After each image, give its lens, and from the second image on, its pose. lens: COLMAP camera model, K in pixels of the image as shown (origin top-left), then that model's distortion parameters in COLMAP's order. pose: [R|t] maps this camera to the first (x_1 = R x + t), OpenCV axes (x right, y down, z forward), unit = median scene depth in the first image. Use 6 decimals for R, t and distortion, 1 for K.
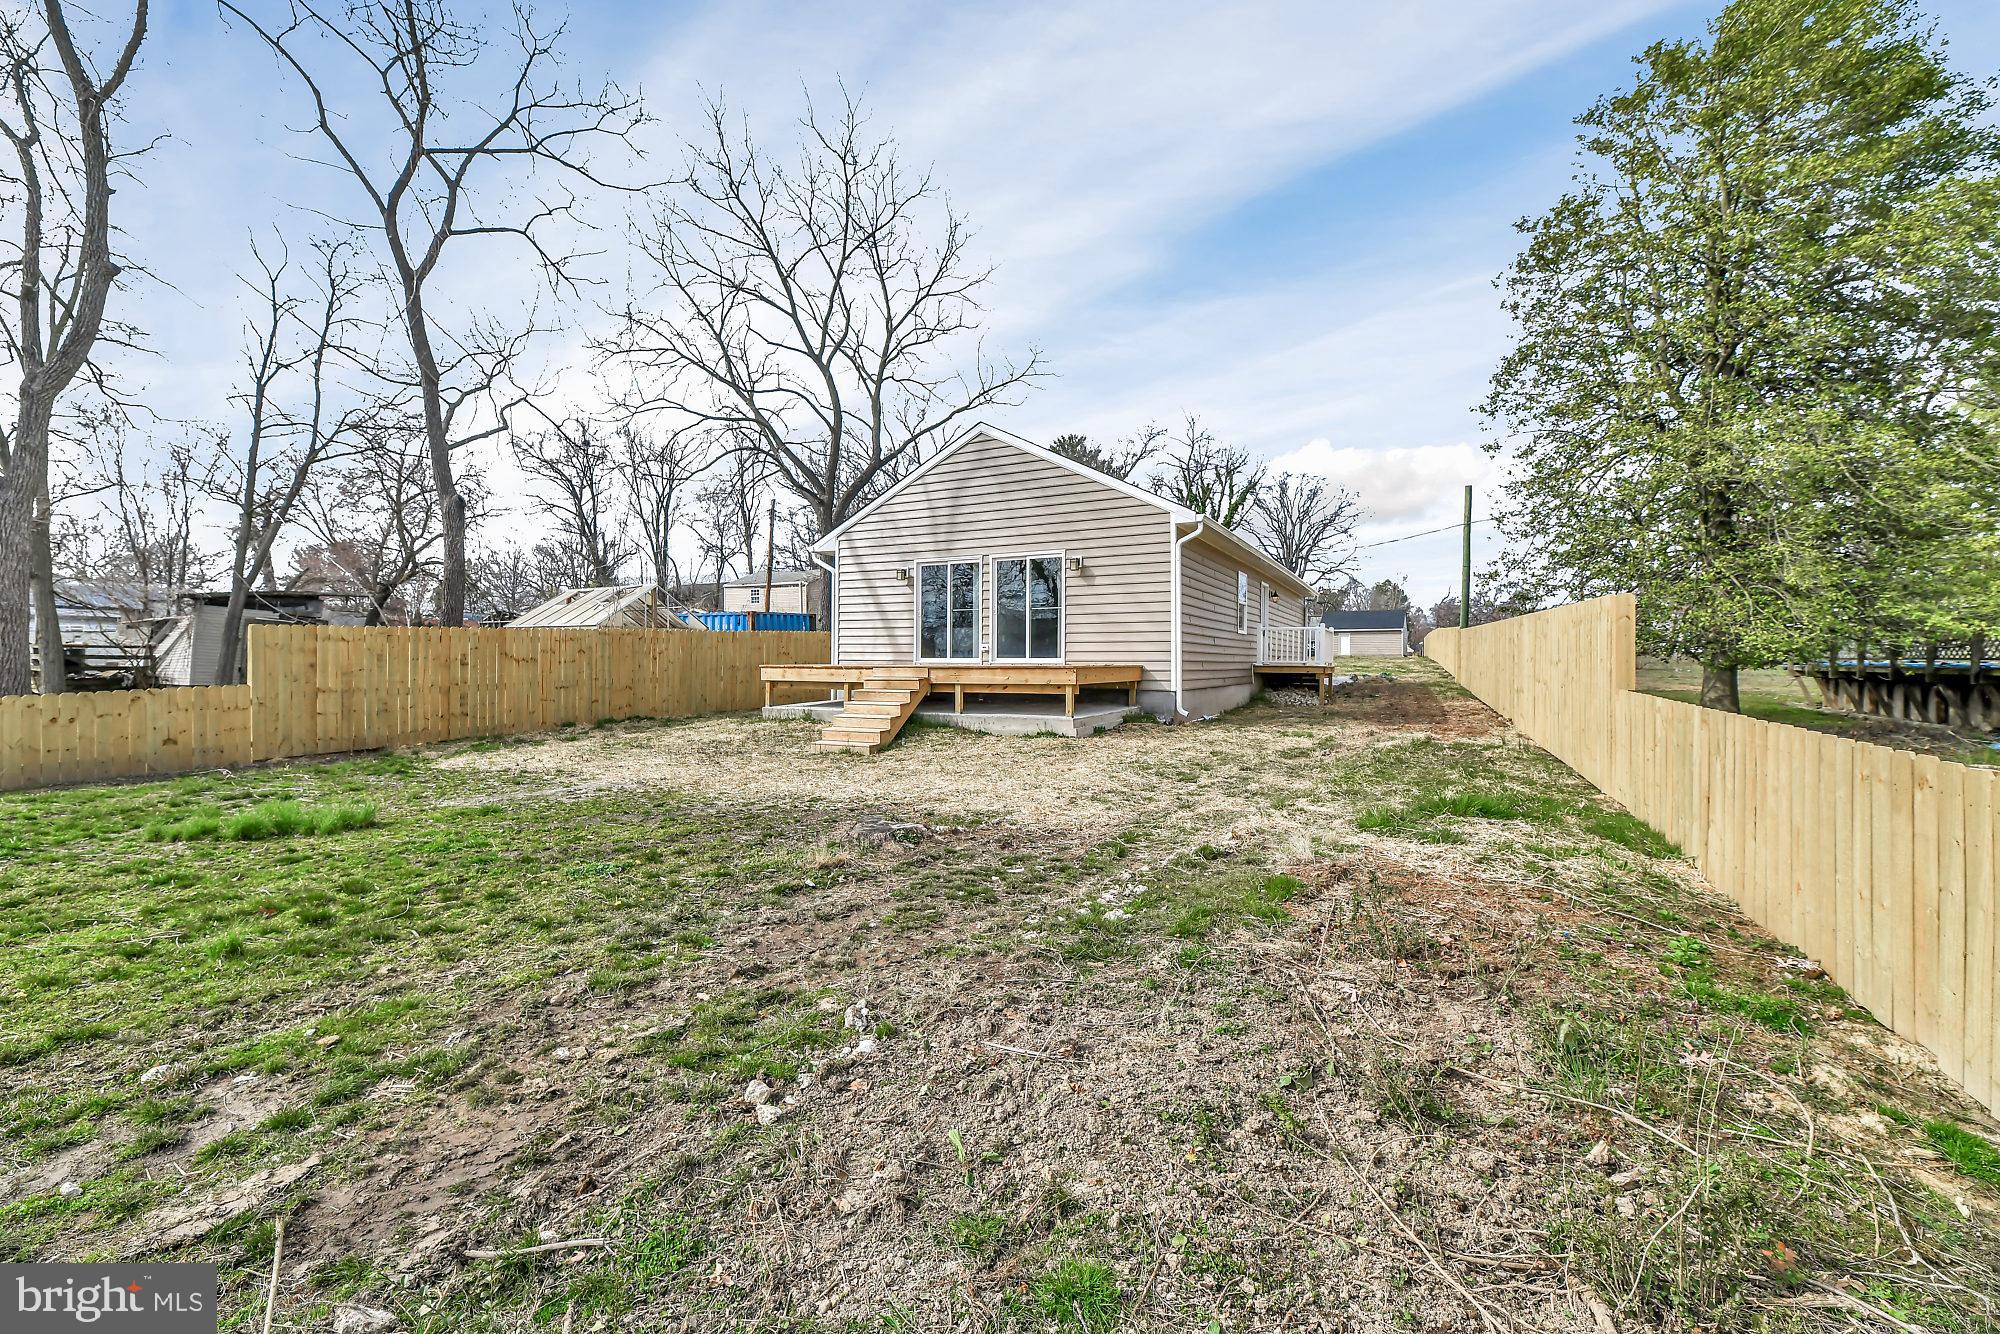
lens RADIAL K [[795.5, 0, 1000.0], [0, 795.5, 667.0], [0, 0, 1]] dist [-0.006190, -0.000035]
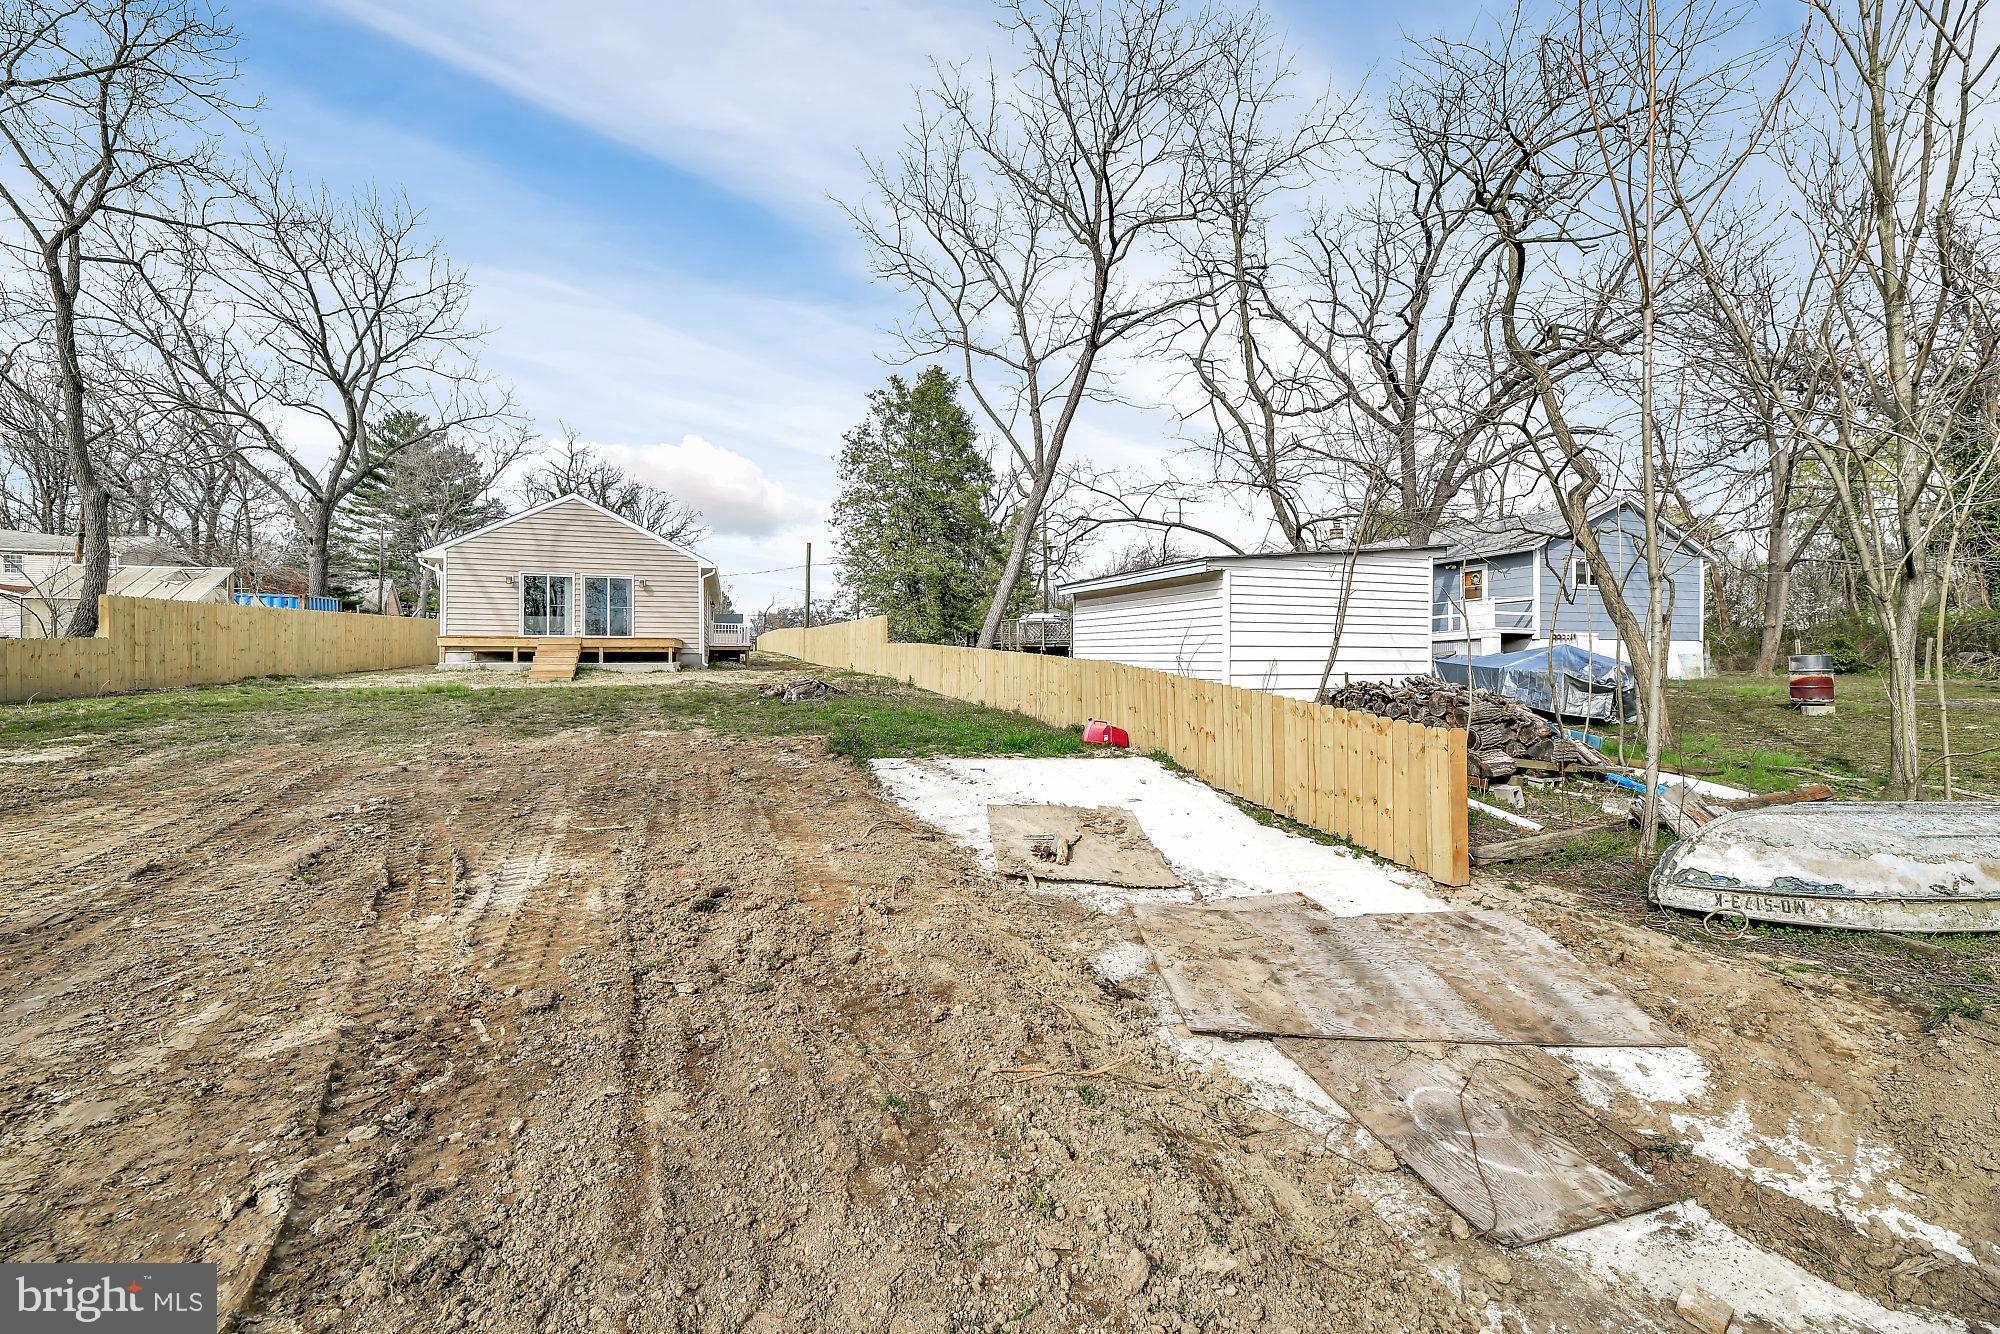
lens RADIAL K [[795.5, 0, 1000.0], [0, 795.5, 667.0], [0, 0, 1]] dist [-0.006190, -0.000035]
pose [[0.687508, -0.005395, 0.726157, -0.622626], [0.006166, 0.999980, 0.001592, 0.058327], [-0.726151, 0.003383, 0.687527, -0.785510]]
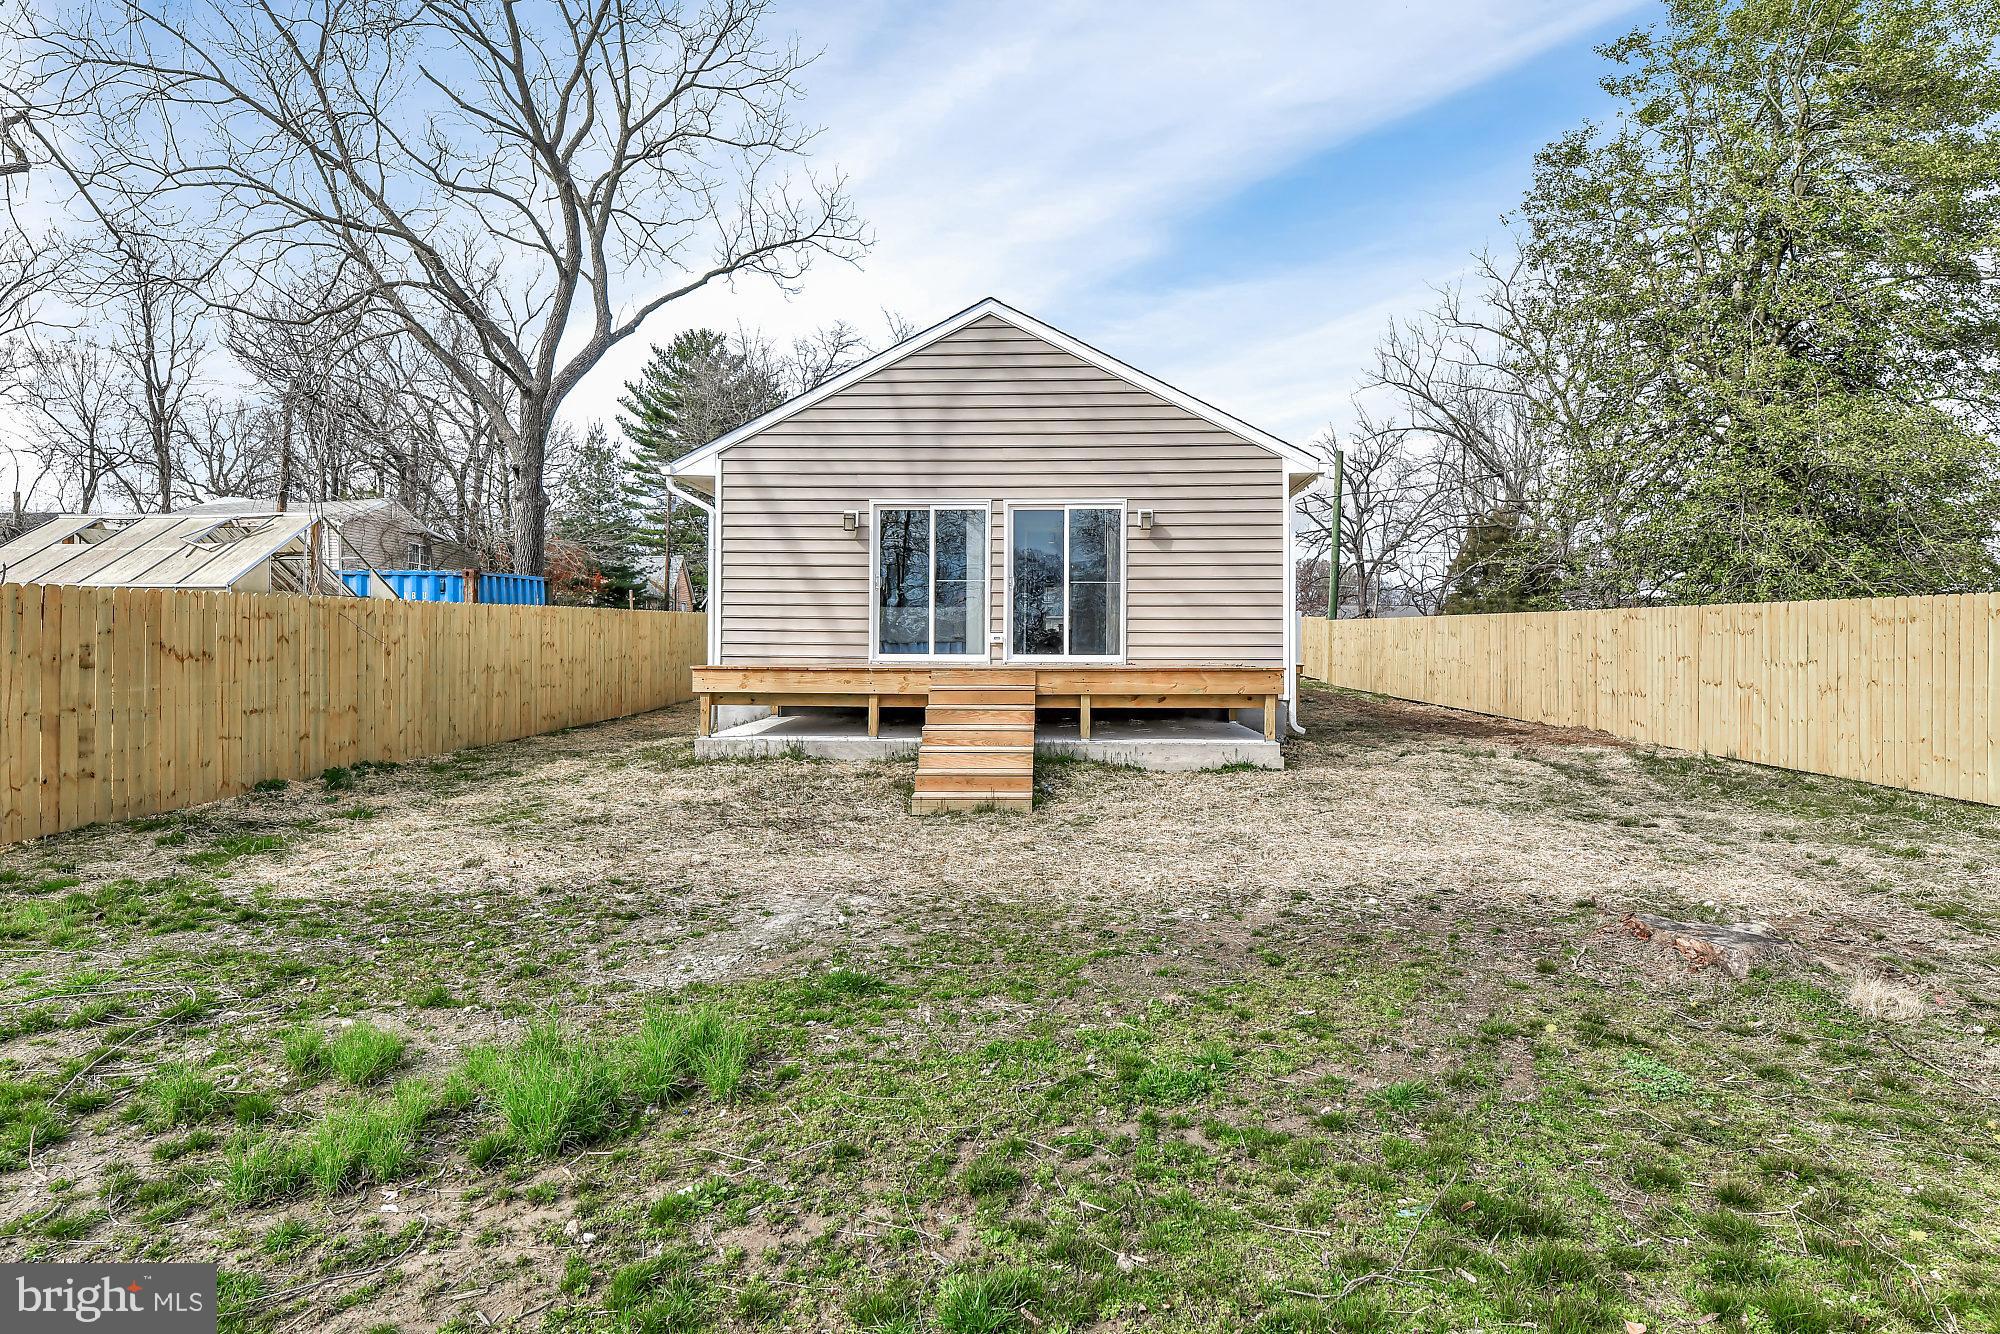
lens RADIAL K [[1074.3, 0, 1000.0], [0, 1074.3, 667.0], [0, 0, 1]] dist [0.002938, 0.000619]
pose [[0.907876, -0.002904, 0.419229, -0.398083], [0.000881, 0.999987, 0.005020, -0.005133], [-0.419238, -0.004188, 0.907867, 0.183864]]
